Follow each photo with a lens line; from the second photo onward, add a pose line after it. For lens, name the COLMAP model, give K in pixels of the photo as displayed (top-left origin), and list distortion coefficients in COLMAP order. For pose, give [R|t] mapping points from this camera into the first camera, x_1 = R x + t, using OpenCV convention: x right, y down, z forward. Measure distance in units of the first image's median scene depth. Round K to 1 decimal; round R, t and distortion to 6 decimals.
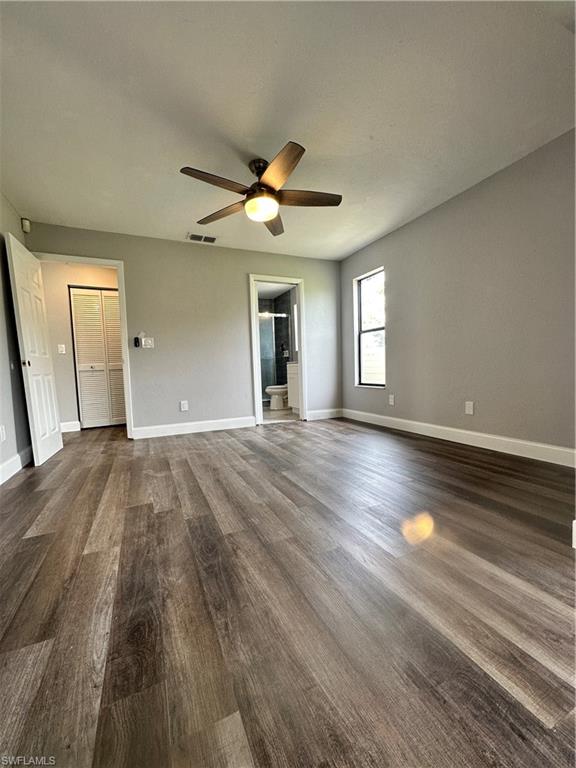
lens RADIAL K [[312.1, 0, 288.7], [0, 312.1, 388.9], [0, 0, 1]] dist [-0.001724, -0.000263]
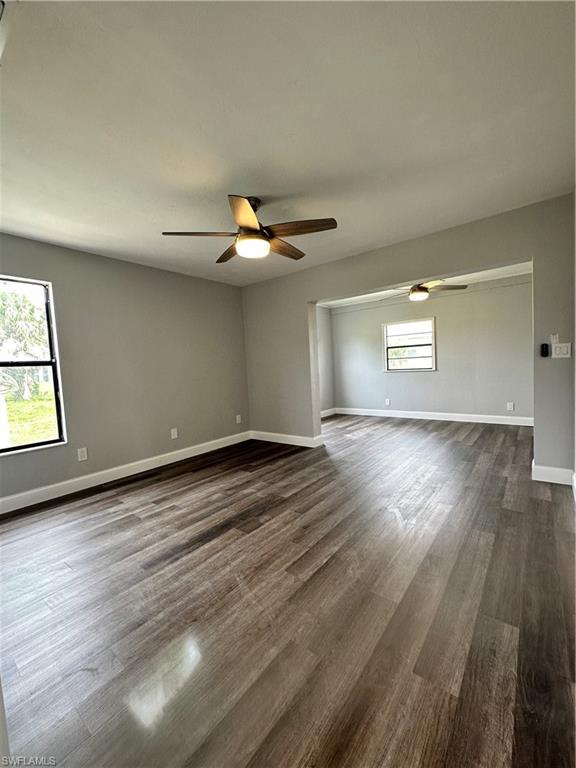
lens RADIAL K [[312.1, 0, 288.7], [0, 312.1, 388.9], [0, 0, 1]] dist [-0.001724, -0.000263]
pose [[-0.450639, -0.008868, 0.892662, -1.100739], [0.124716, 0.989519, 0.072790, -0.217823], [-0.883952, 0.144131, -0.444810, 1.523186]]
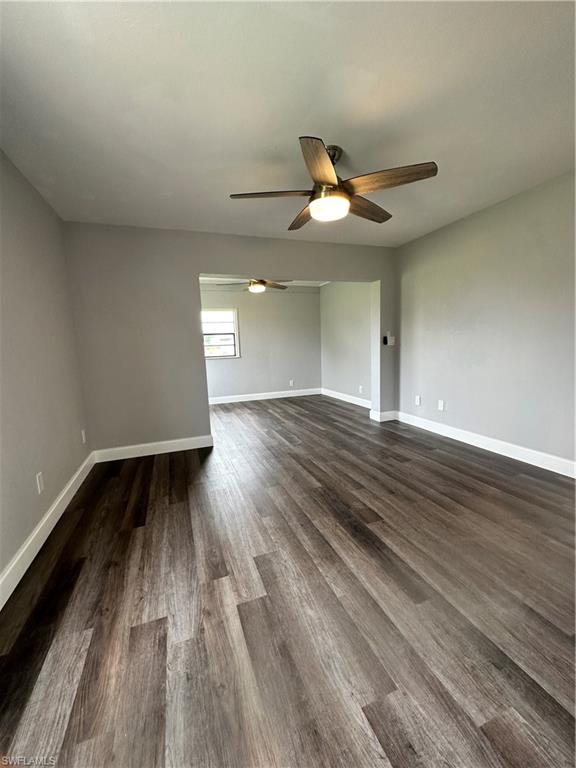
lens RADIAL K [[312.1, 0, 288.7], [0, 312.1, 388.9], [0, 0, 1]] dist [-0.001724, -0.000263]
pose [[-0.994757, 0.057859, 0.084322, -0.021061], [0.074347, 0.975333, 0.207843, -0.309222], [-0.070216, 0.213022, -0.974521, 2.100862]]
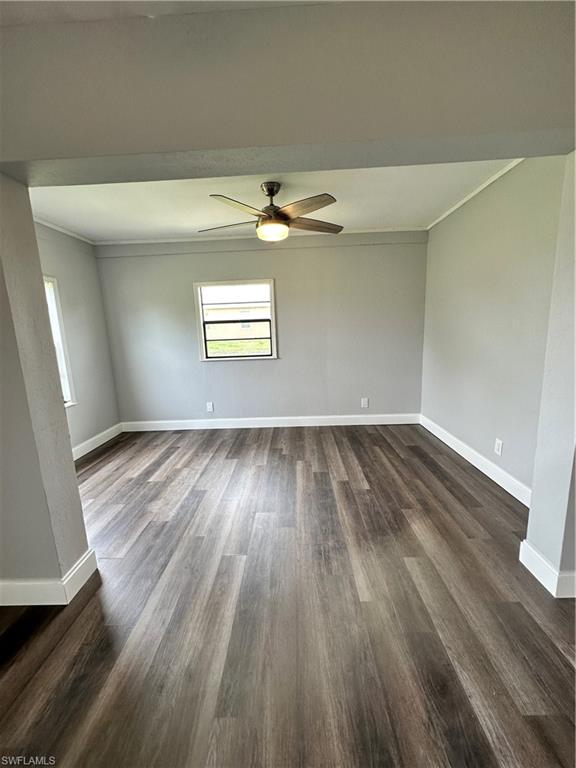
lens RADIAL K [[311.8, 0, 288.0], [0, 311.8, 384.0], [0, 0, 1]] dist [-0.000919, -0.000190]
pose [[-0.895765, -0.011474, 0.444381, -0.201980], [0.097737, 0.970121, 0.222064, -0.279093], [-0.433651, 0.242349, -0.867879, 0.848406]]
